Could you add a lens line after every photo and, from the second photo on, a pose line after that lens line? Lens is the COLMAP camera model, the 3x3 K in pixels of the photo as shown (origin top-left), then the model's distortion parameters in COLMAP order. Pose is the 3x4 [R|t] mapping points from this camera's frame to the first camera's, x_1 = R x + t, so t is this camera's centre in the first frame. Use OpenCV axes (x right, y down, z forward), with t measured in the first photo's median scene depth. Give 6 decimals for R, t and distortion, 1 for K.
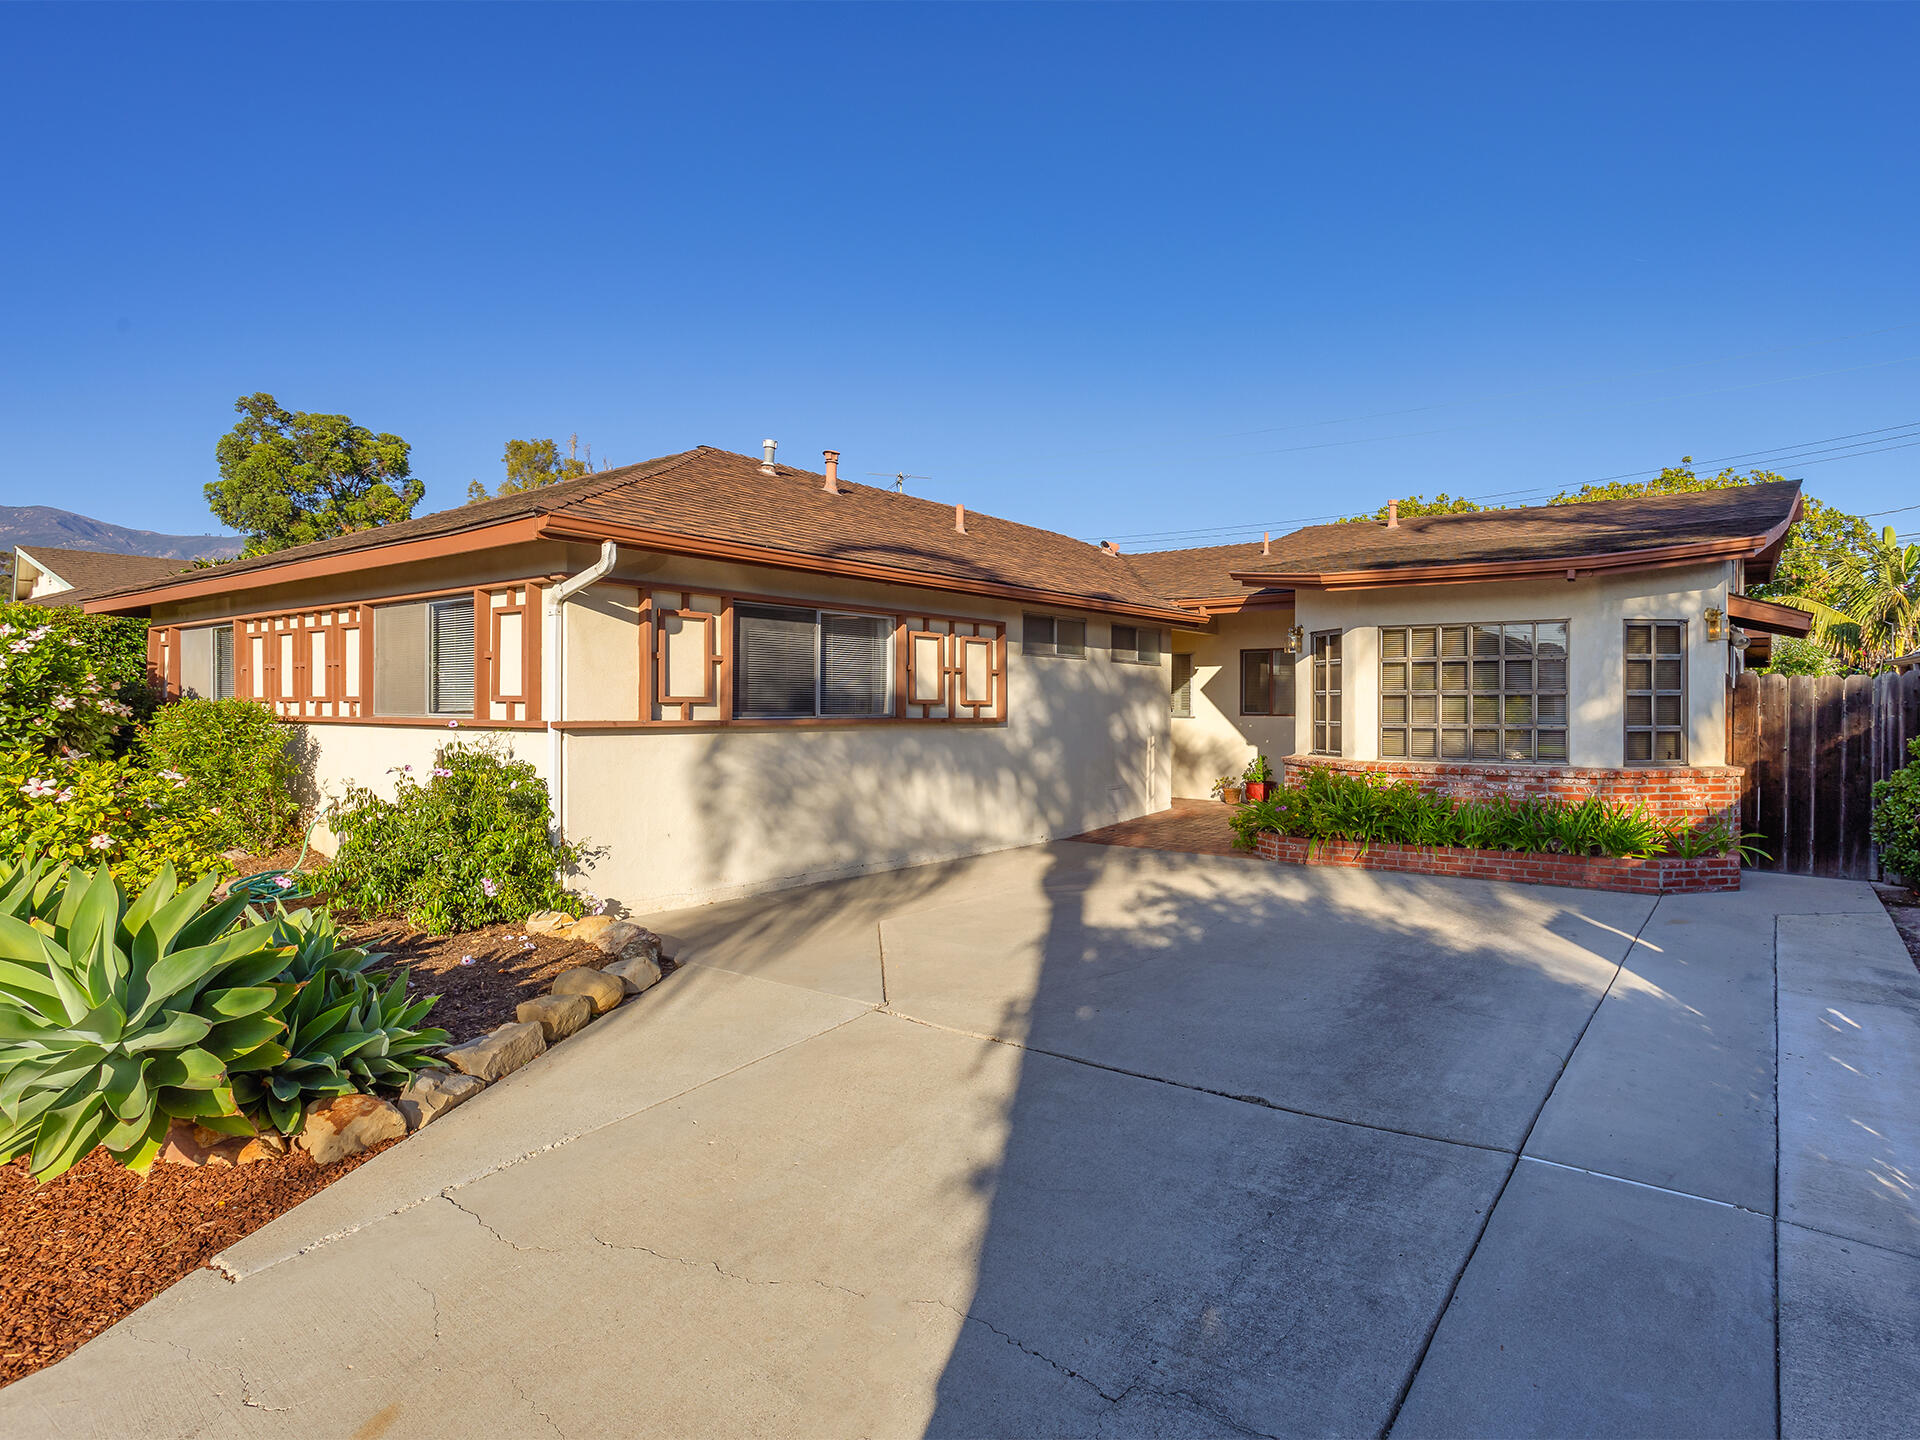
lens RADIAL K [[1051.1, 0, 1067.4], [0, 1051.1, 714.5], [0, 0, 1]] dist [-0.054771, 0.035059]
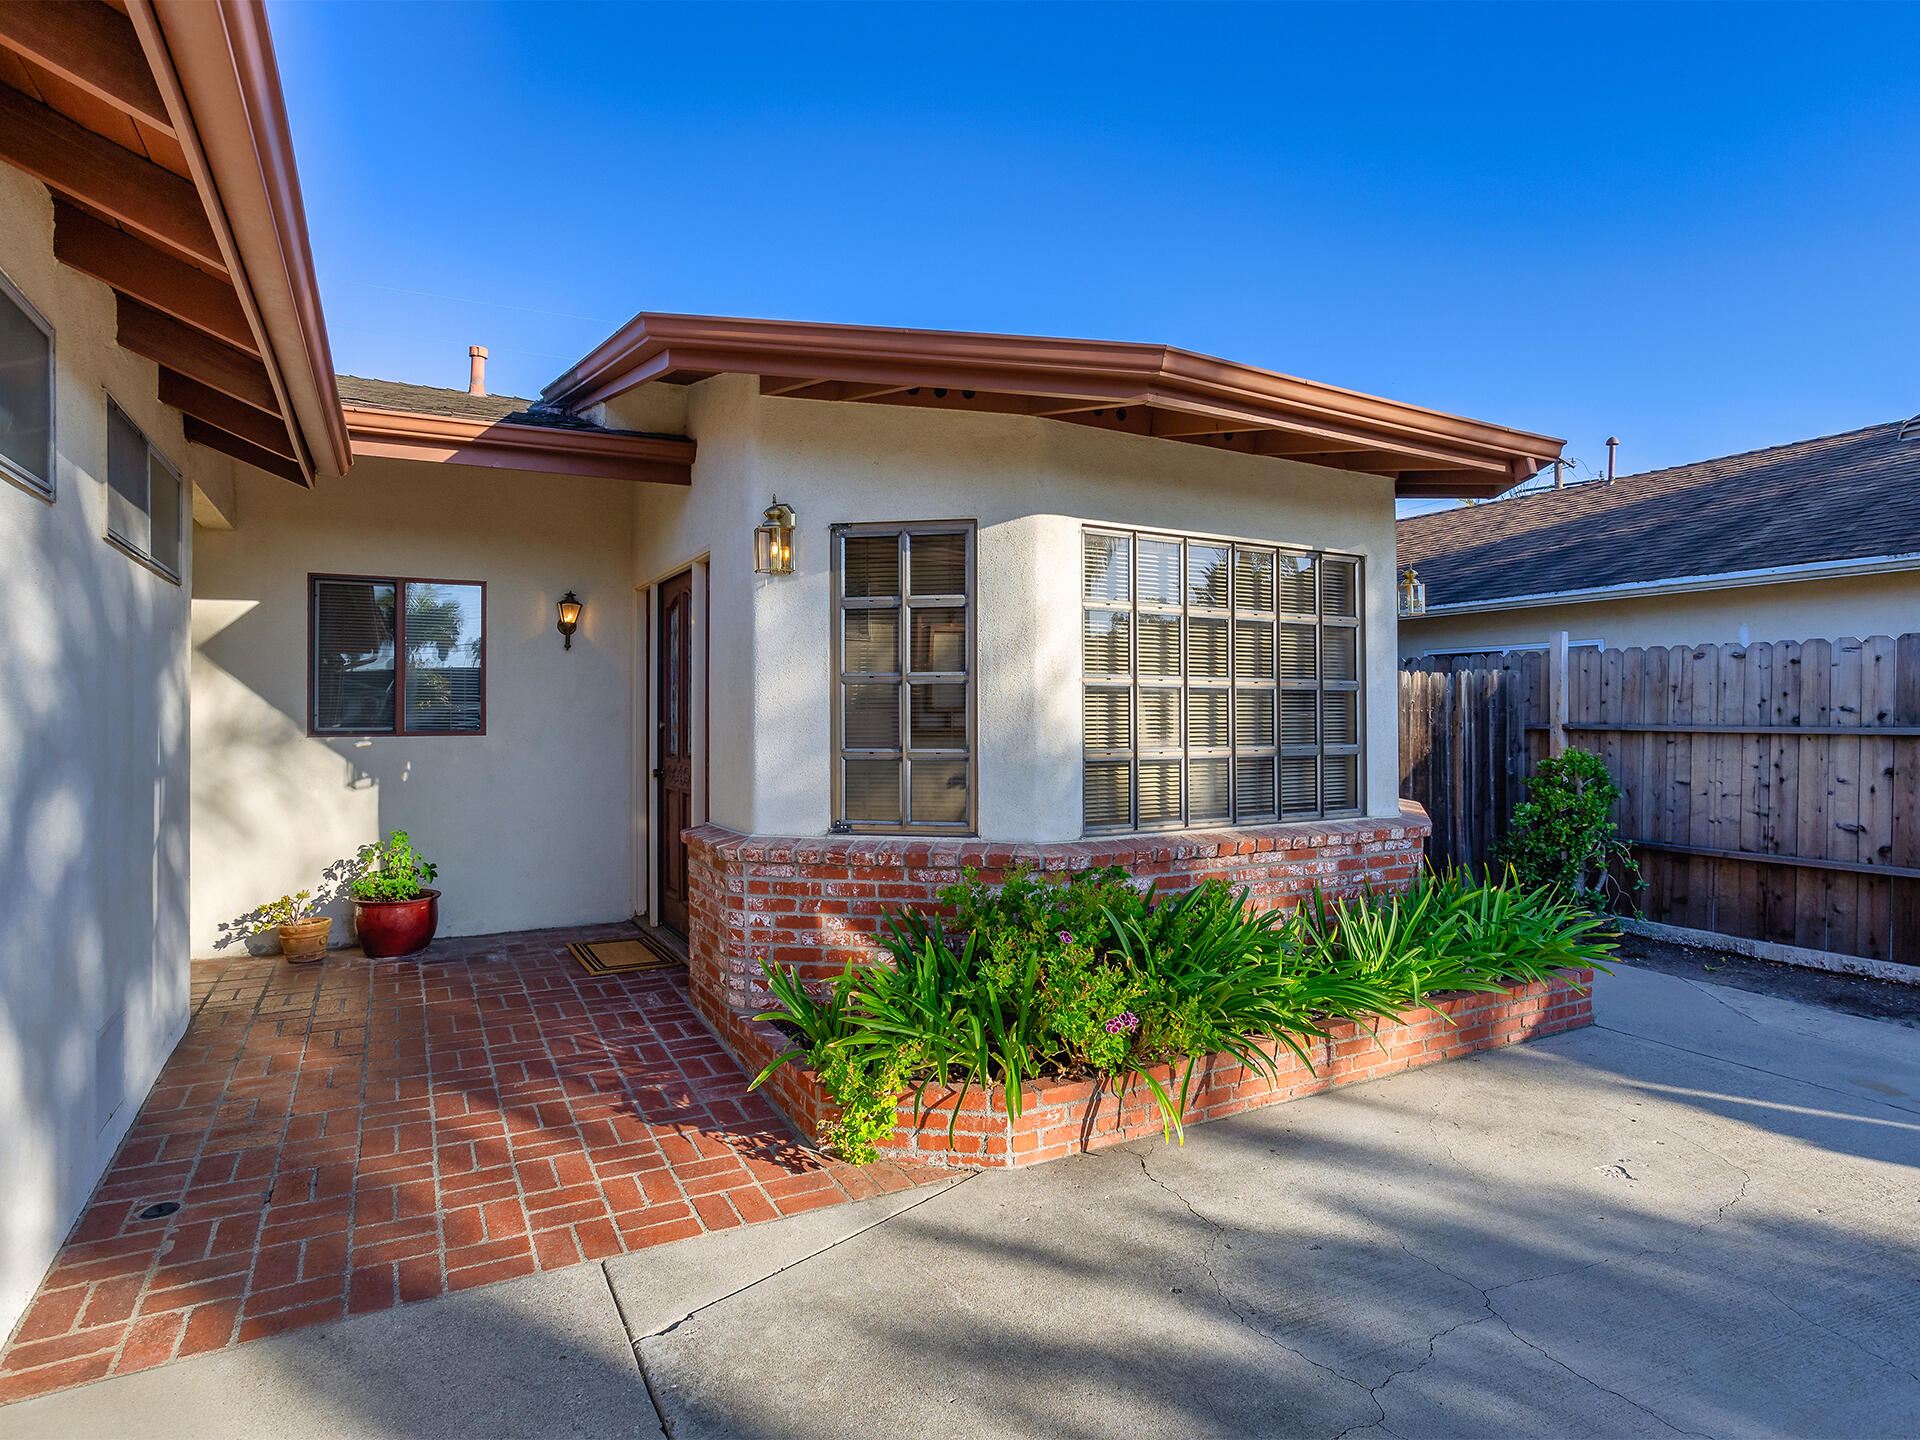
lens RADIAL K [[1038.3, 0, 960.0], [0, 1038.3, 720.0], [0, 0, 1]] dist [-0.018483, 0.000416]
pose [[0.453927, -0.008622, 0.890997, -0.111689], [0.004515, 0.999963, 0.007377, -0.008170], [-0.891027, 0.000674, 0.453949, 0.937669]]
